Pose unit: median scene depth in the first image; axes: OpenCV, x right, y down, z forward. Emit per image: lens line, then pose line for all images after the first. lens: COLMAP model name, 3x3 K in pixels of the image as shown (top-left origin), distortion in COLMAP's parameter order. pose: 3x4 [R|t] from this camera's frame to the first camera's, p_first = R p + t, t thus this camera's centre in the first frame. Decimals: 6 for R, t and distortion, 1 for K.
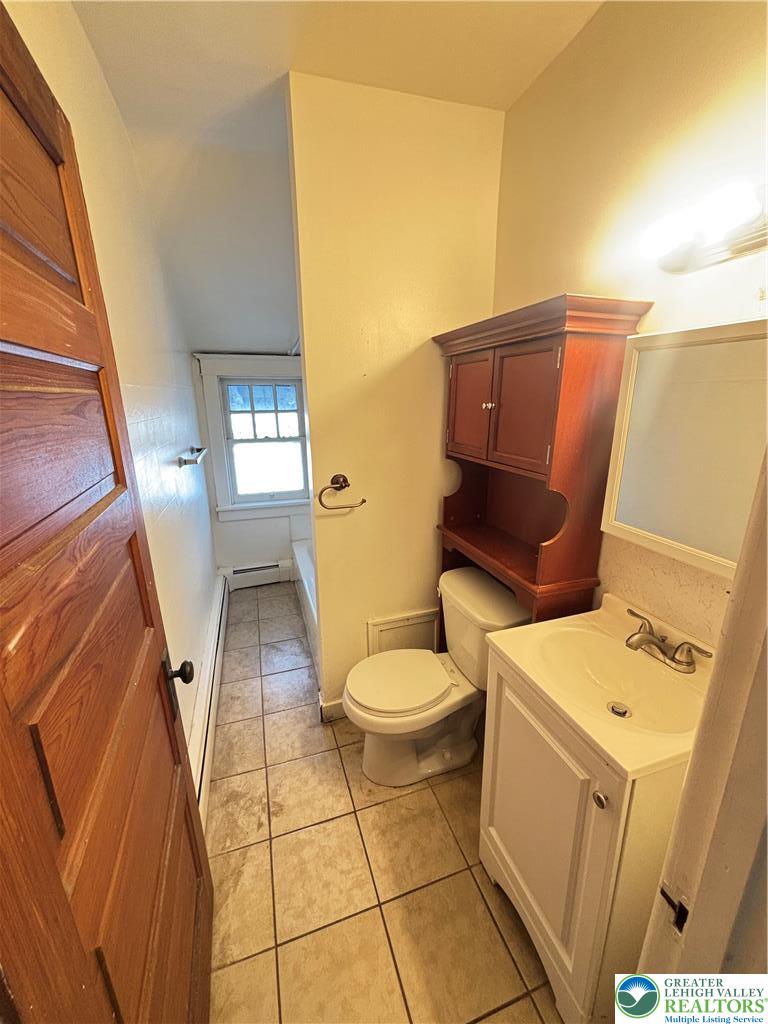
lens RADIAL K [[412.8, 0, 387.7], [0, 412.8, 514.8], [0, 0, 1]] dist [-0.009862, 0.001563]
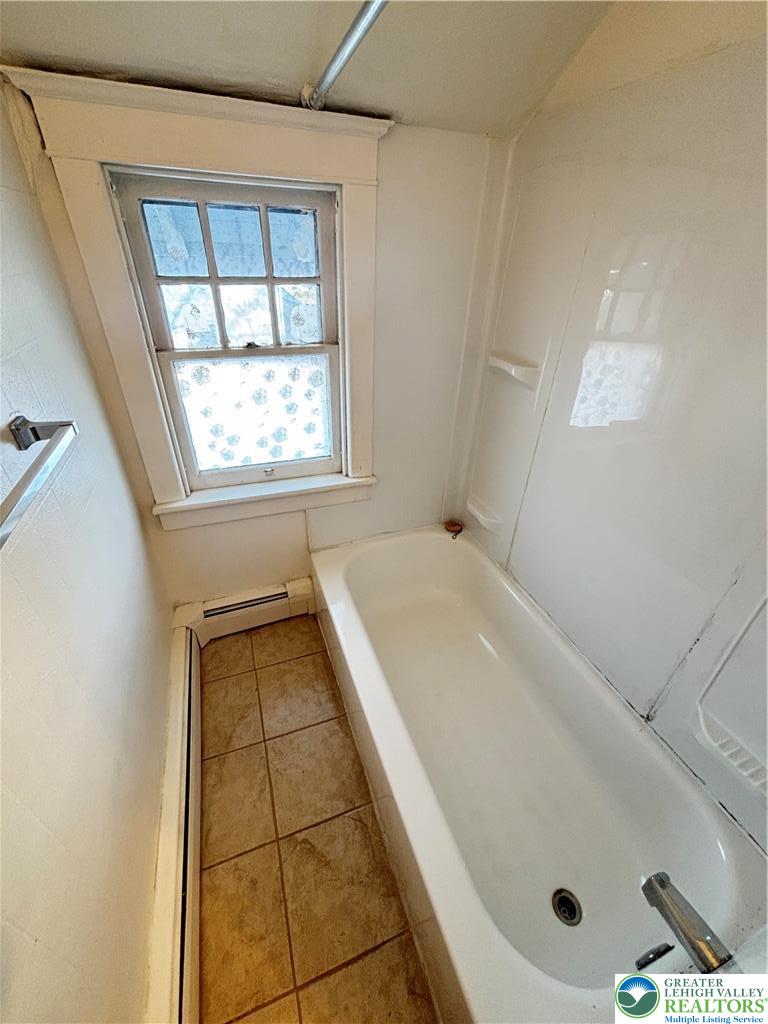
lens RADIAL K [[412.8, 0, 383.0], [0, 412.8, 512.2], [0, 0, 1]] dist [-0.009862, 0.001563]
pose [[0.998497, 0.009704, 0.053940, -0.175419], [-0.024868, 0.957273, 0.288113, -0.147686], [-0.048839, -0.289022, 0.956076, 0.522761]]
